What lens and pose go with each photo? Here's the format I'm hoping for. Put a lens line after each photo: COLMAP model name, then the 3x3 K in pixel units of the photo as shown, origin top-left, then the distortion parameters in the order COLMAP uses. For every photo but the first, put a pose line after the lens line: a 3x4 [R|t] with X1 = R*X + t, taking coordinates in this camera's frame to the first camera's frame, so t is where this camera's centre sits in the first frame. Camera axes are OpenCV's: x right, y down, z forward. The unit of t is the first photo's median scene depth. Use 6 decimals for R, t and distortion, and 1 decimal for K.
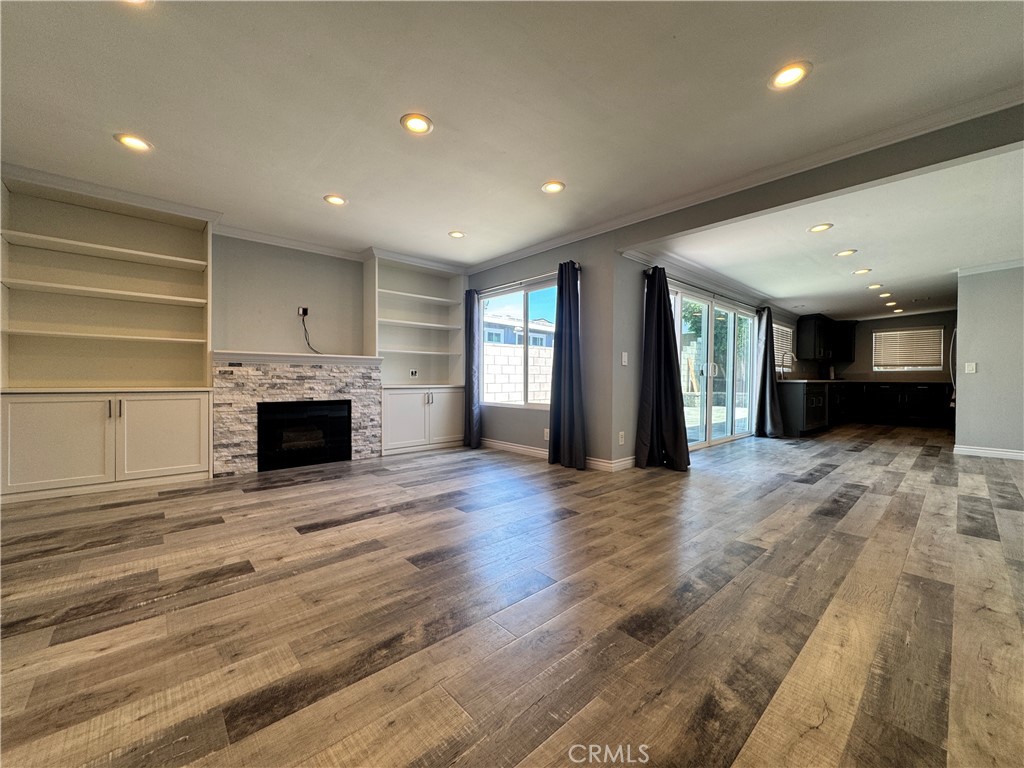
lens RADIAL K [[410.8, 0, 511.2], [0, 410.8, 381.5], [0, 0, 1]] dist [-0.004405, 0.000561]
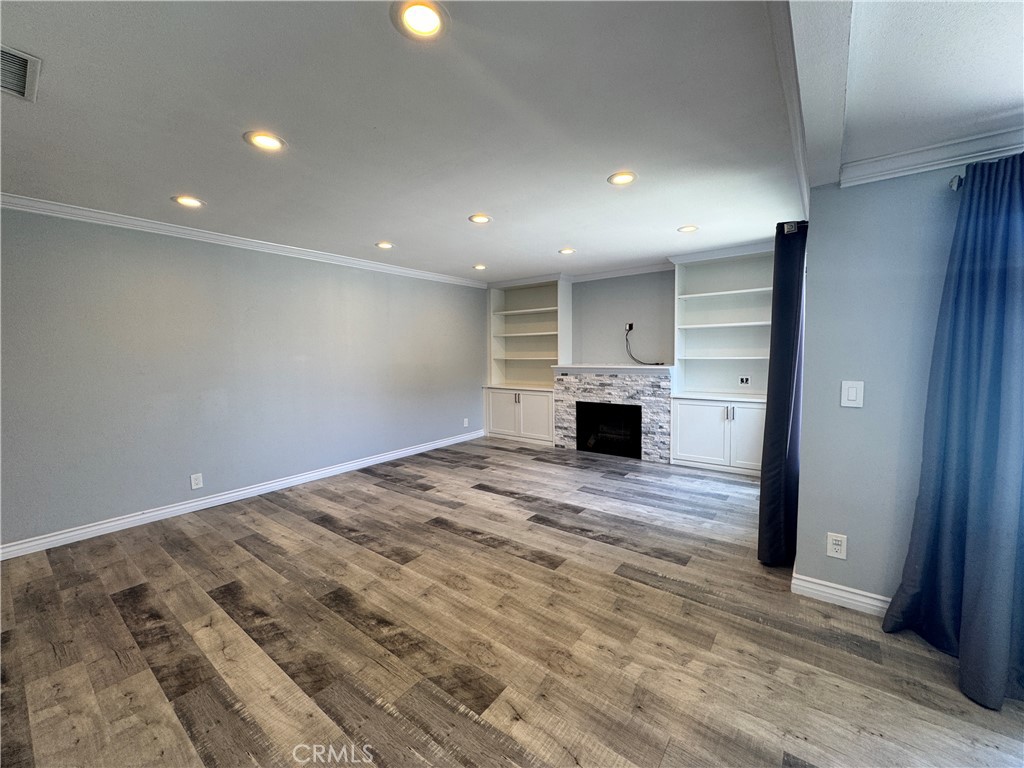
lens RADIAL K [[410.8, 0, 512.7], [0, 410.8, 378.7], [0, 0, 1]] dist [-0.004405, 0.000561]
pose [[0.181195, 0.057895, -0.981742, 0.729561], [0.009344, 0.998119, 0.060586, -0.114282], [0.983403, -0.020151, 0.180313, 0.534770]]
